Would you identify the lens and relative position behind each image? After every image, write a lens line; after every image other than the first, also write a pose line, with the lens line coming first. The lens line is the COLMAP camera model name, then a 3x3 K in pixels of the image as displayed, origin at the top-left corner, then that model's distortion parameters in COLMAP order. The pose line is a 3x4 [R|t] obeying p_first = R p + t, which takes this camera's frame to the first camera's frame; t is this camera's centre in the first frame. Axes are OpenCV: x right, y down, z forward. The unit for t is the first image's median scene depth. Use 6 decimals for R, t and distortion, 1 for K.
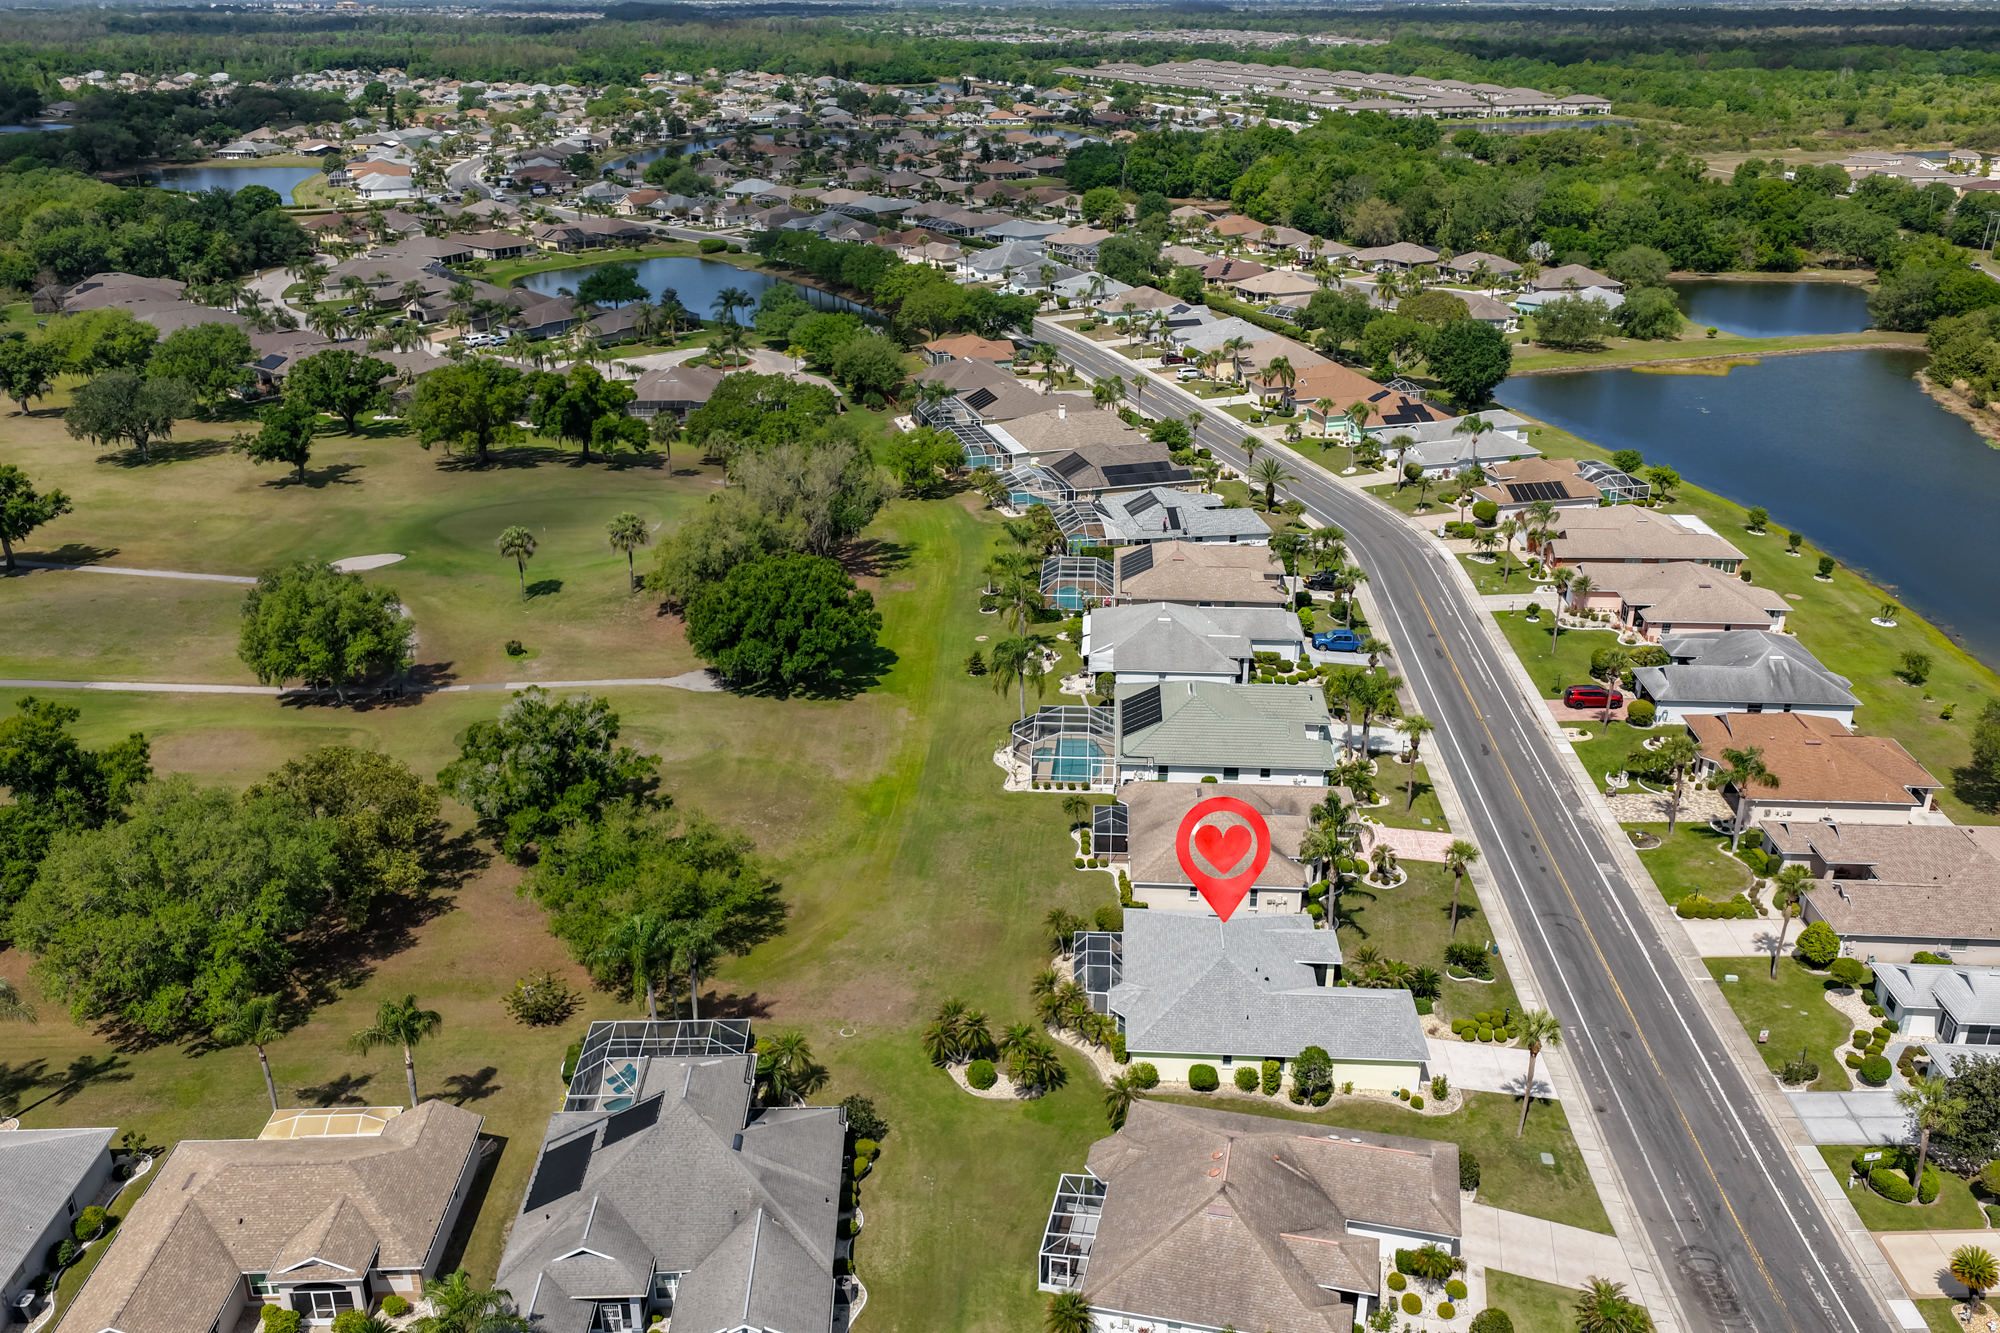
lens RADIAL K [[1659.4, 0, 990.3], [0, 1659.4, 668.0], [0, 0, 1]] dist [-0.014922, 0.032964]
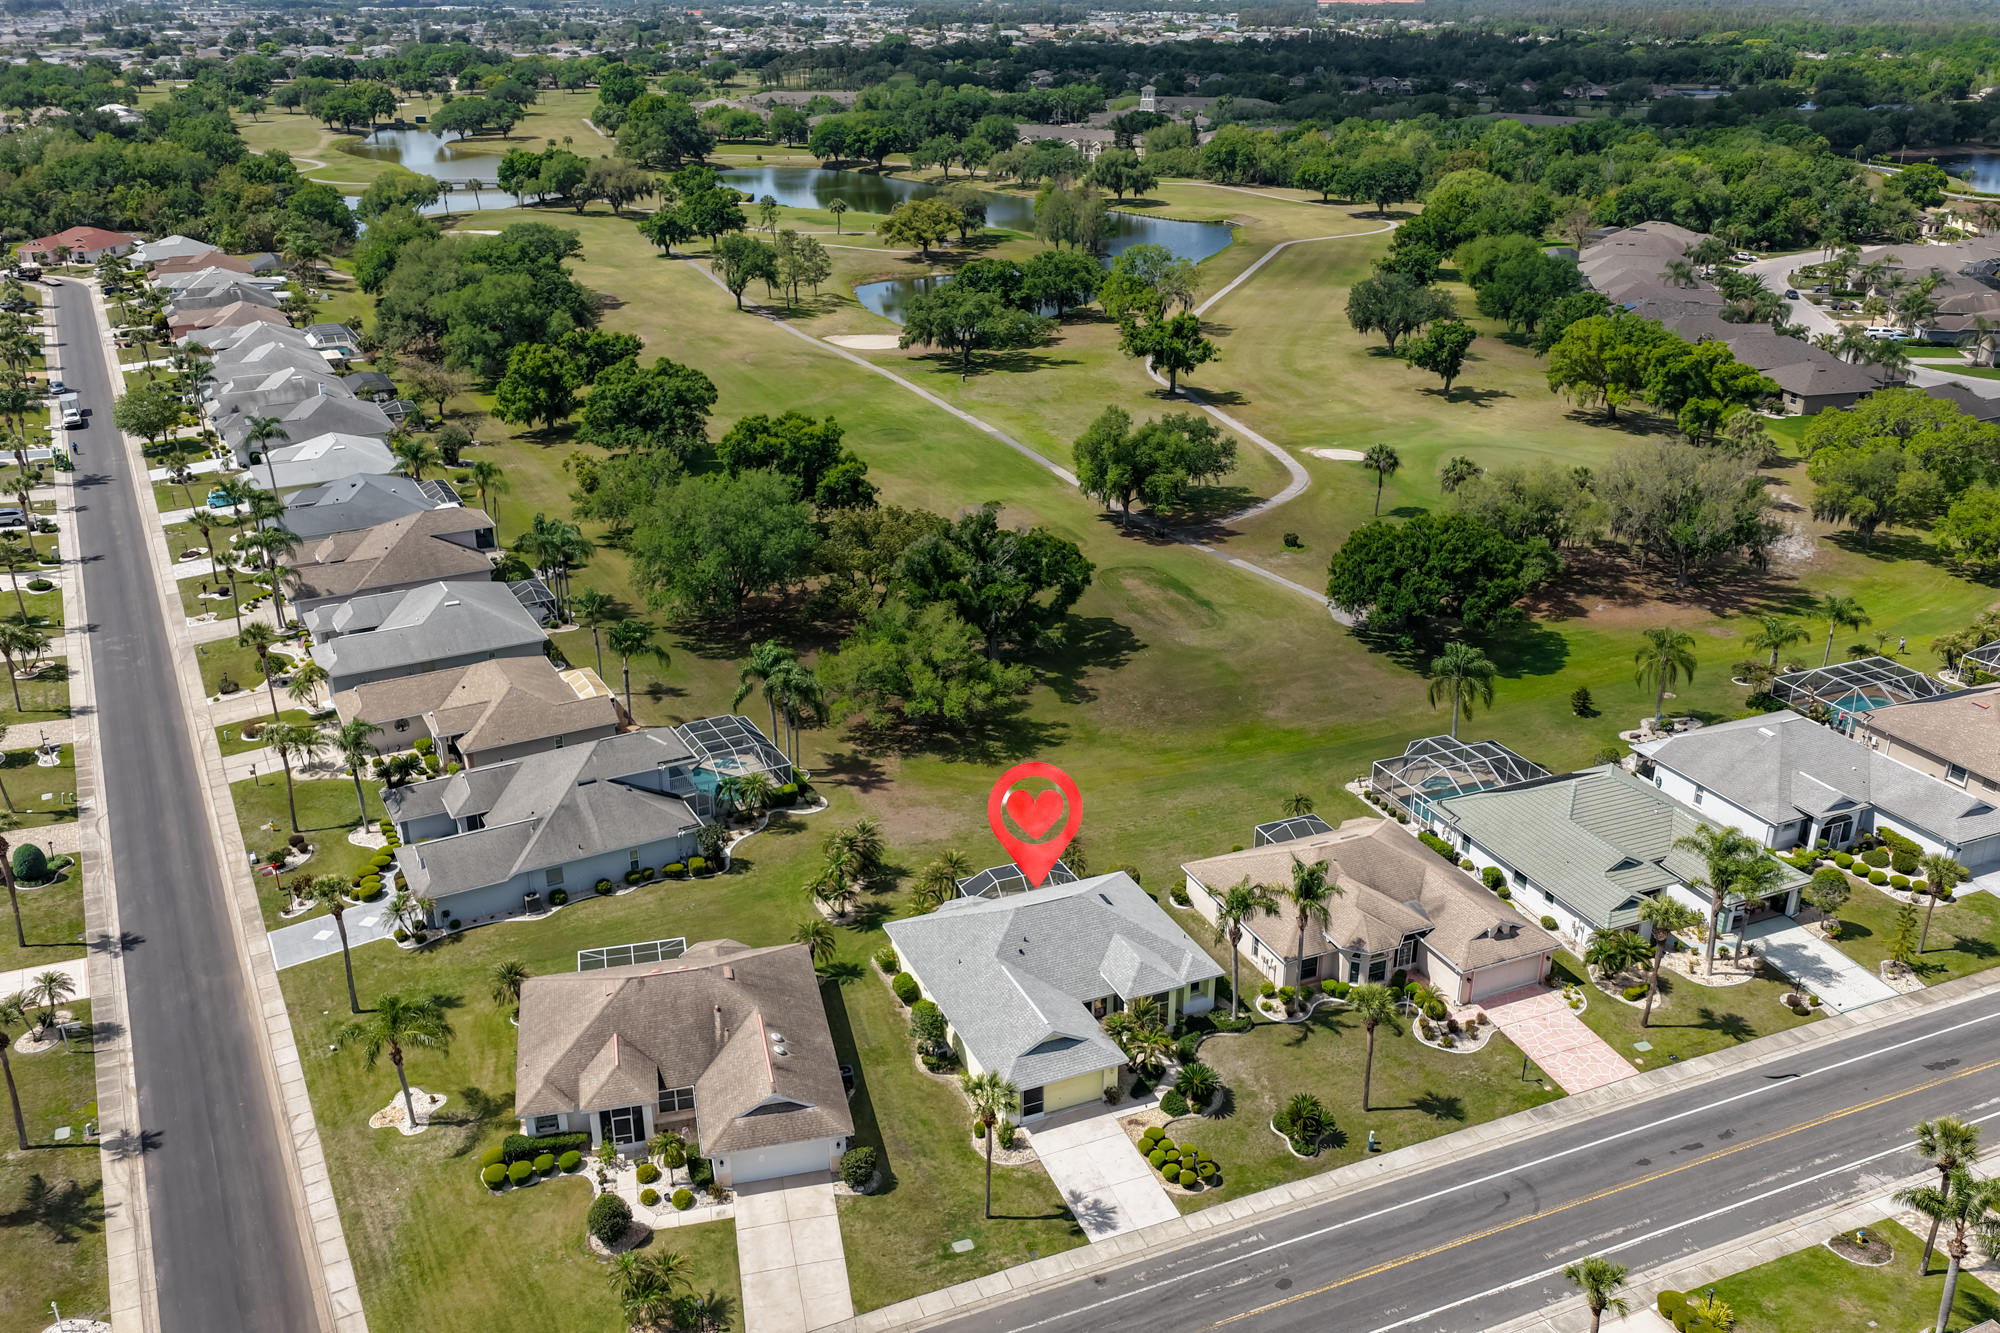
lens RADIAL K [[1659.4, 0, 996.8], [0, 1659.4, 666.3], [0, 0, 1]] dist [-0.014922, 0.032964]
pose [[0.450605, 0.341538, -0.824807, 0.501792], [-0.340356, 0.919864, 0.194957, -0.075595], [0.825296, 0.192879, 0.530740, 0.277025]]
